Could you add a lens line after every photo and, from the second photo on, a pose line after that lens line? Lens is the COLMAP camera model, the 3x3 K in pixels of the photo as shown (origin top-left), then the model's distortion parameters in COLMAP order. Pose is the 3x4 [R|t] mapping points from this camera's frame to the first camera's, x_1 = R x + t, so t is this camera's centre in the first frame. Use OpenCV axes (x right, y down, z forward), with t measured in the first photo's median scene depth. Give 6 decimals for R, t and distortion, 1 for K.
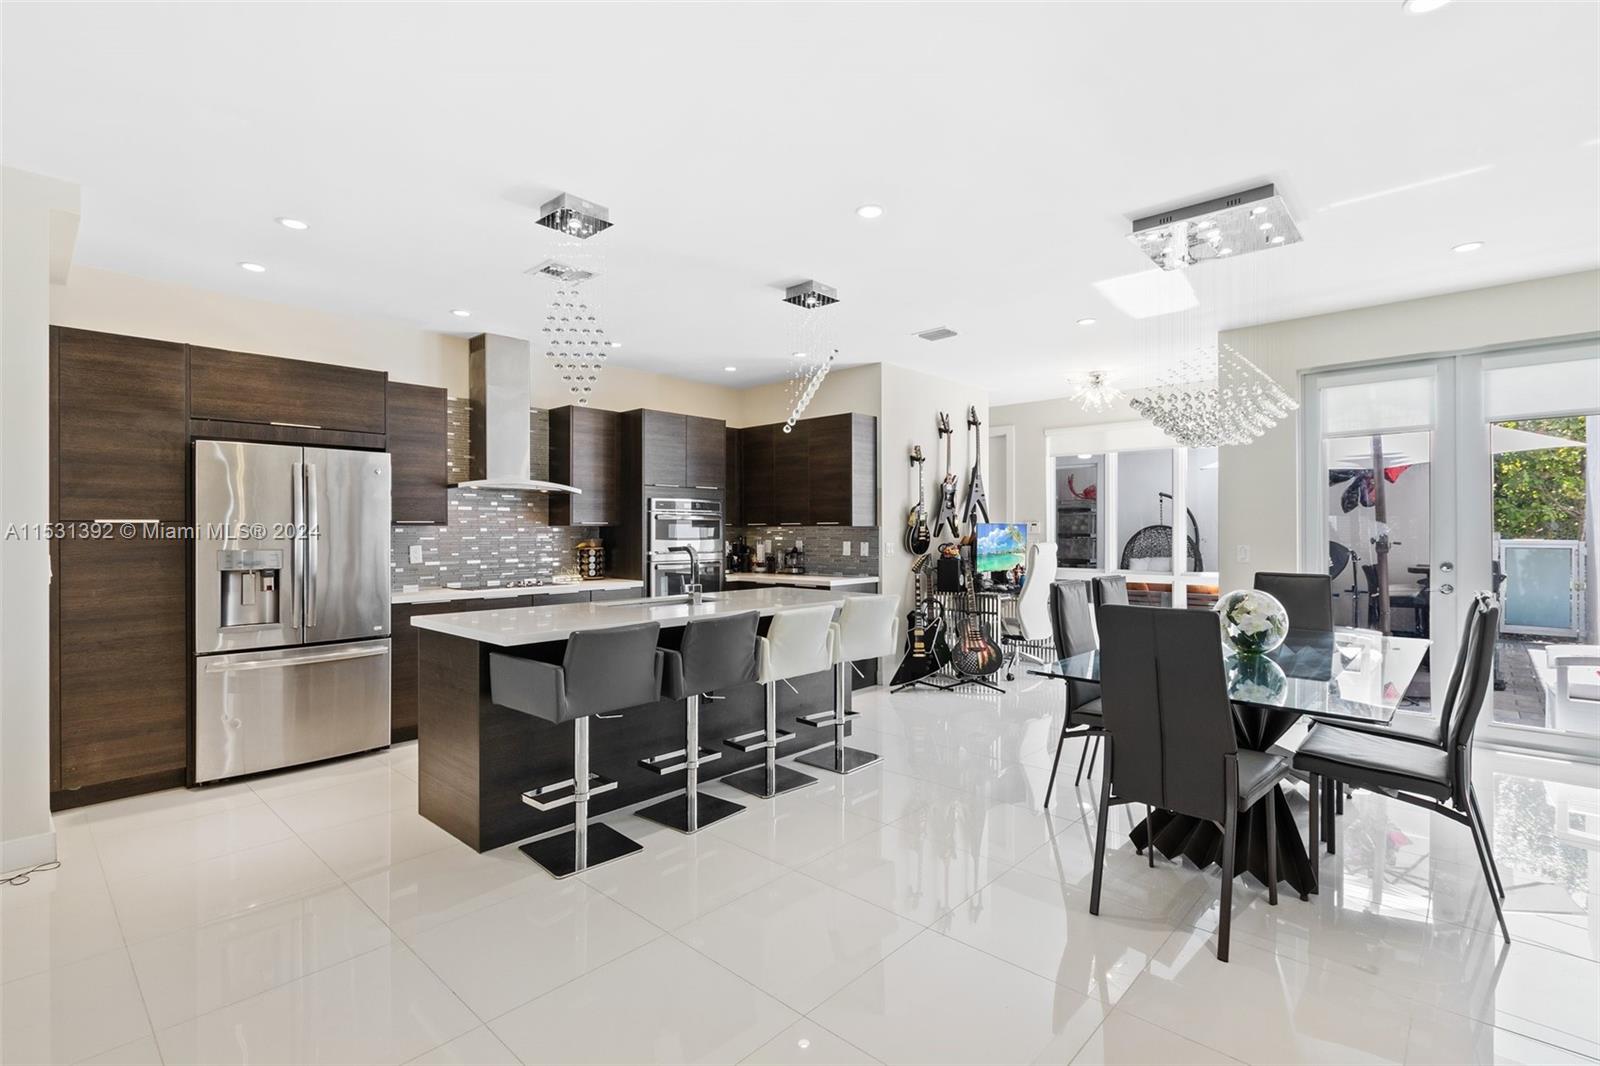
lens RADIAL K [[746.1, 0, 812.2], [0, 746.1, 527.2], [0, 0, 1]] dist [0.010085, -0.002980]
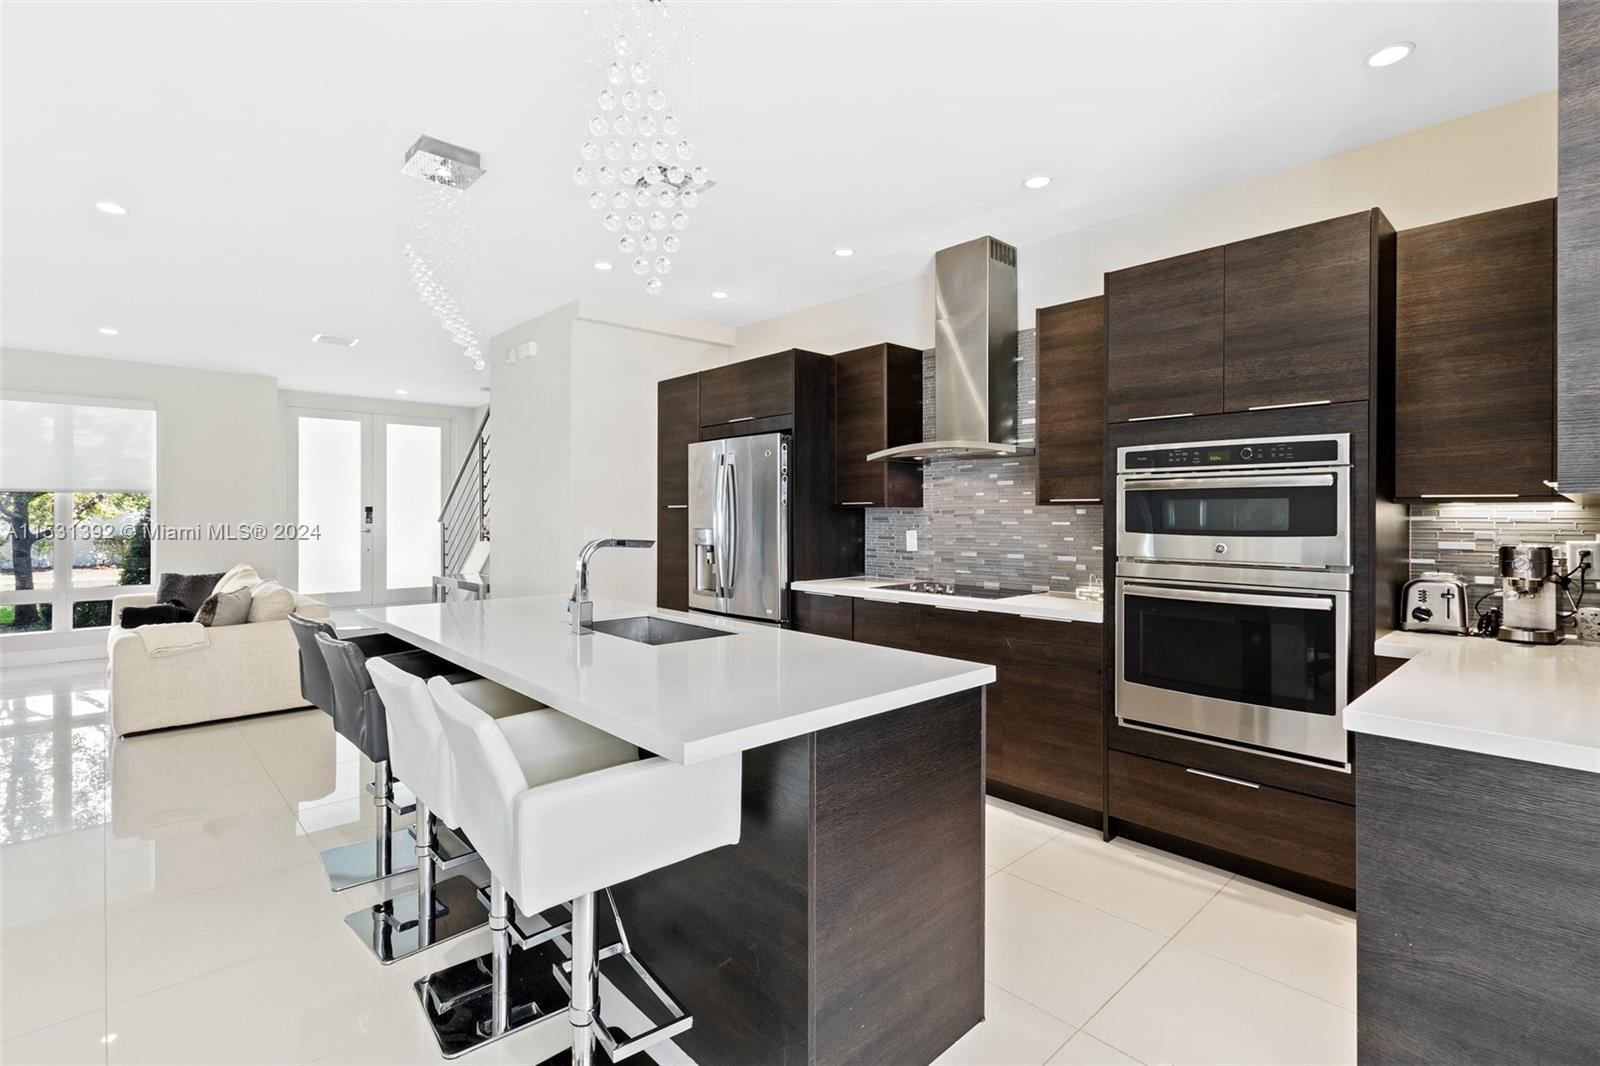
lens RADIAL K [[746.1, 0, 811.9], [0, 746.1, 508.4], [0, 0, 1]] dist [0.010085, -0.002980]
pose [[-0.070458, -0.006507, -0.997494, 0.289316], [0.003888, 0.999969, -0.006798, 0.003722], [0.997507, -0.004357, -0.070430, 0.812373]]
